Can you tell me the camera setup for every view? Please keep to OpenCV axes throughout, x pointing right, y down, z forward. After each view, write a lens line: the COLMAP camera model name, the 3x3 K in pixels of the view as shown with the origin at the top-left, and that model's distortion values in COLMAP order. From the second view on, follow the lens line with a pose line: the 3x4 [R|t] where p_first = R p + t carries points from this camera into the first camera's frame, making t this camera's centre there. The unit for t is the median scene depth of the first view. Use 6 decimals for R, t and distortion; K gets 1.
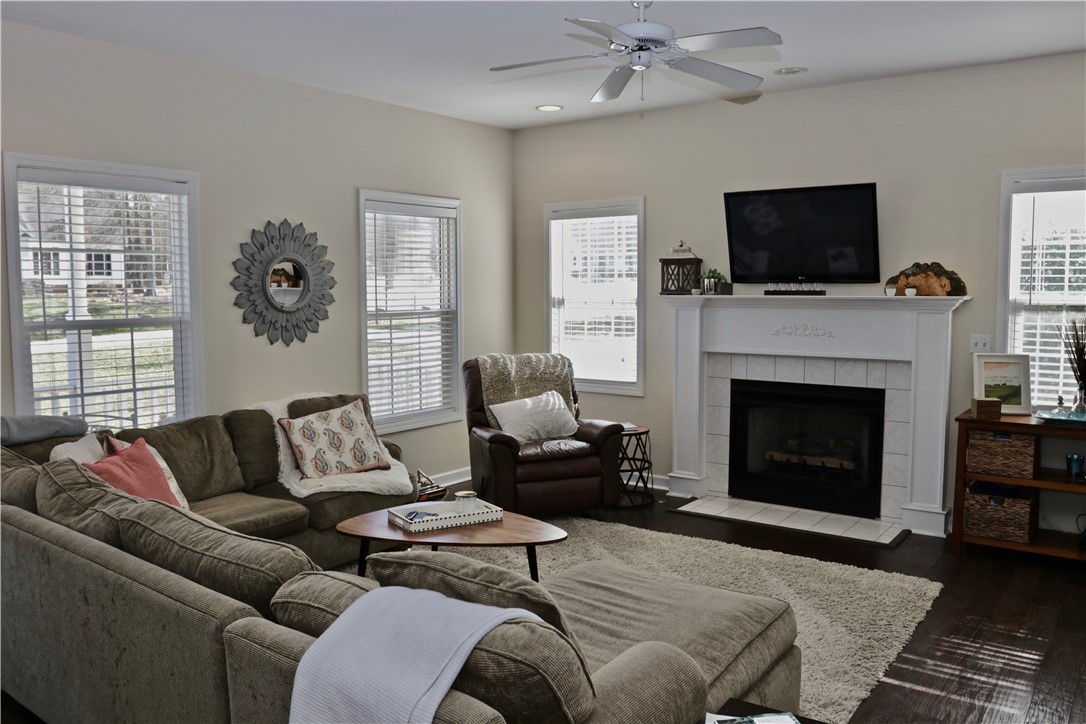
lens RADIAL K [[856.2, 0, 540.7], [0, 856.2, 360.4], [0, 0, 1]] dist [-0.058546, 0.019861]
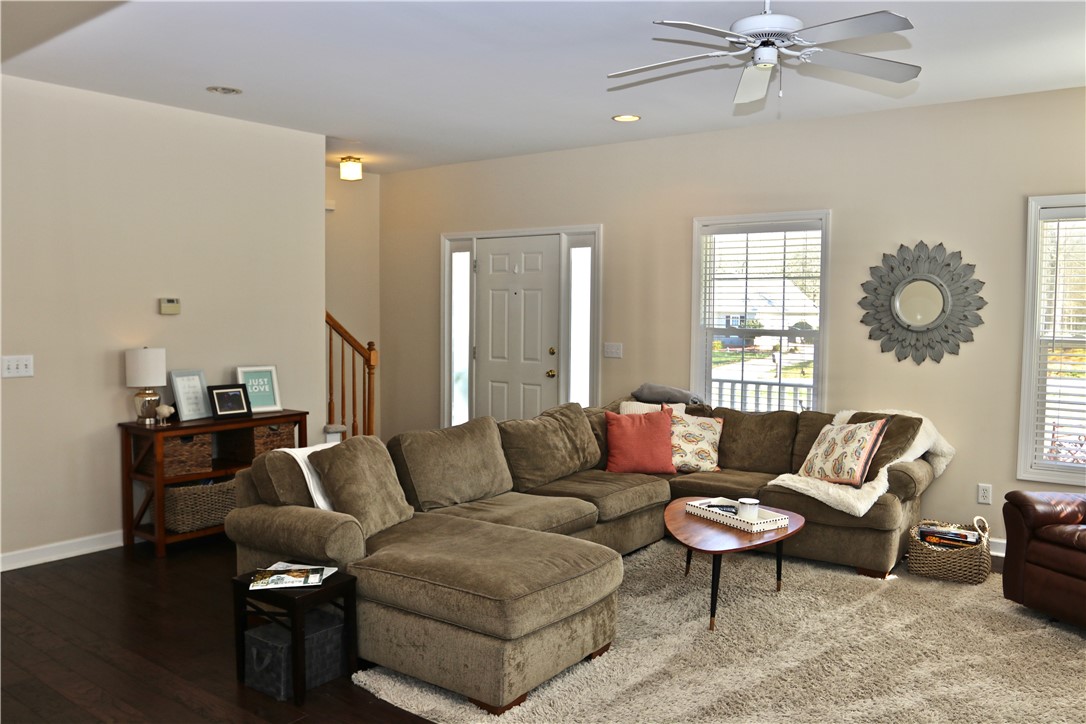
lens RADIAL K [[856.2, 0, 540.7], [0, 856.2, 362.5], [0, 0, 1]] dist [-0.058546, 0.019861]
pose [[0.005256, 0.069172, -0.997591, 0.724357], [-0.091231, 0.993477, 0.068406, -0.048469], [0.995816, 0.090652, 0.011533, 0.544296]]
